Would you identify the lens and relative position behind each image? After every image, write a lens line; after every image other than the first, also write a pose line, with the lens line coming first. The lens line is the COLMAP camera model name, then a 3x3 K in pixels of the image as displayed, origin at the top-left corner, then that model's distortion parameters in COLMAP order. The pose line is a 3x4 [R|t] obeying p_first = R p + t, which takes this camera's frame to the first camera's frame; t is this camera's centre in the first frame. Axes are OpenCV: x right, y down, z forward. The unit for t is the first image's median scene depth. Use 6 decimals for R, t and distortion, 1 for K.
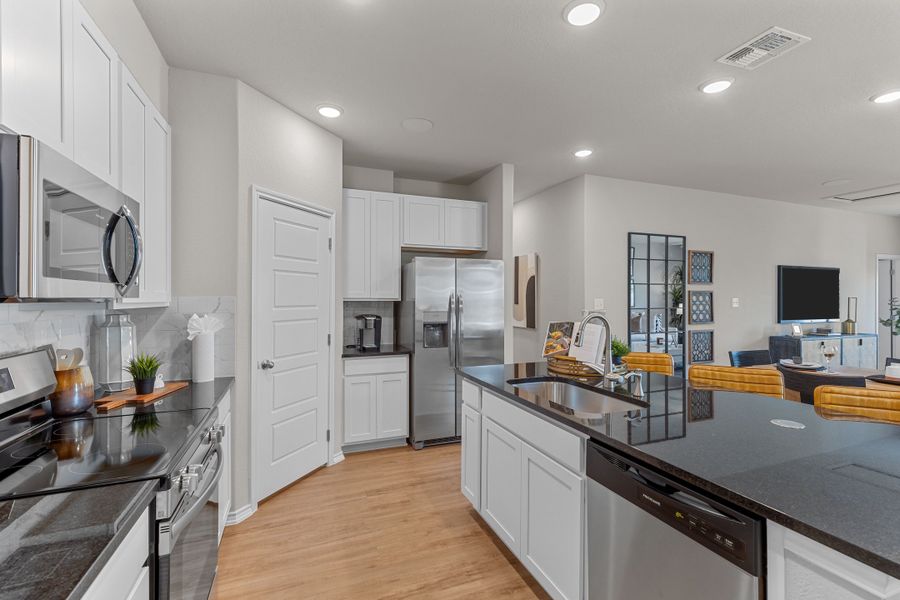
lens RADIAL K [[403.2, 0, 452.9], [0, 403.2, 298.7], [0, 0, 1]] dist [0.003331, -0.000043]
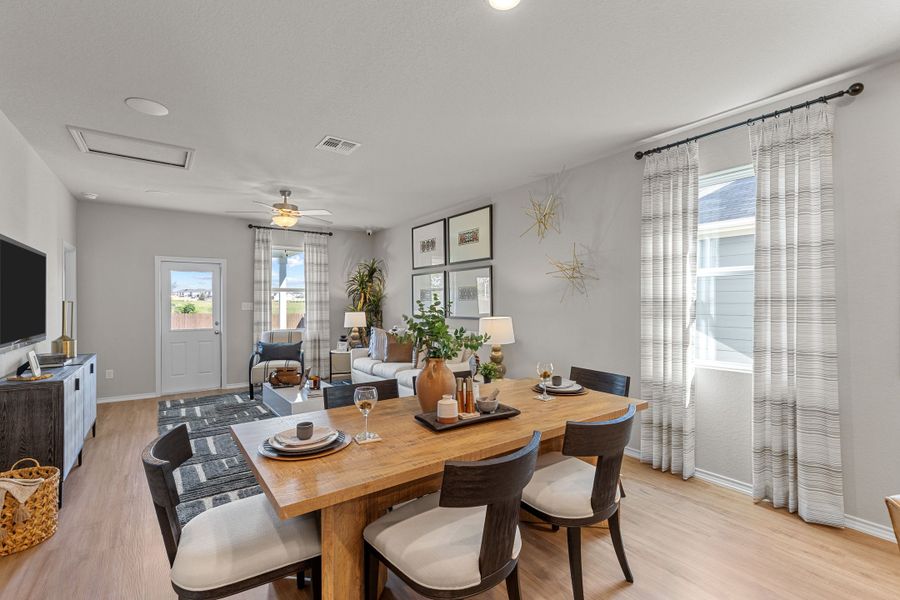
lens RADIAL K [[403.4, 0, 454.4], [0, 403.4, 305.7], [0, 0, 1]] dist [0.001470, 0.000837]
pose [[-0.253038, -0.007764, 0.967425, 0.308999], [0.001320, 0.999964, 0.008371, 0.000503], [-0.967456, 0.003395, -0.253018, 0.835391]]
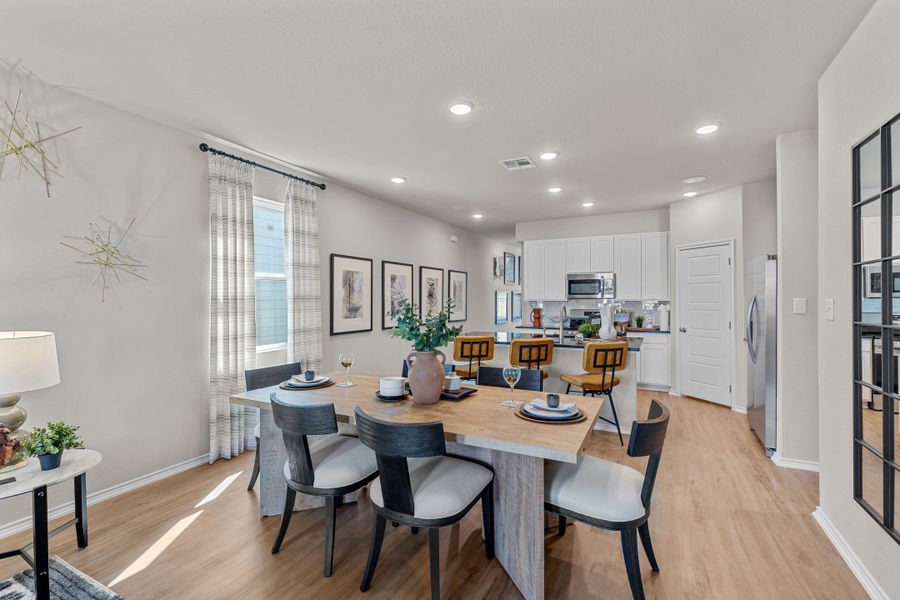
lens RADIAL K [[403.2, 0, 452.9], [0, 403.2, 298.7], [0, 0, 1]] dist [0.003331, -0.000043]
pose [[-0.750536, 0.002317, -0.660826, 1.205100], [0.001903, 0.999997, 0.001344, -0.001782], [0.660827, -0.000248, -0.750538, 1.193133]]
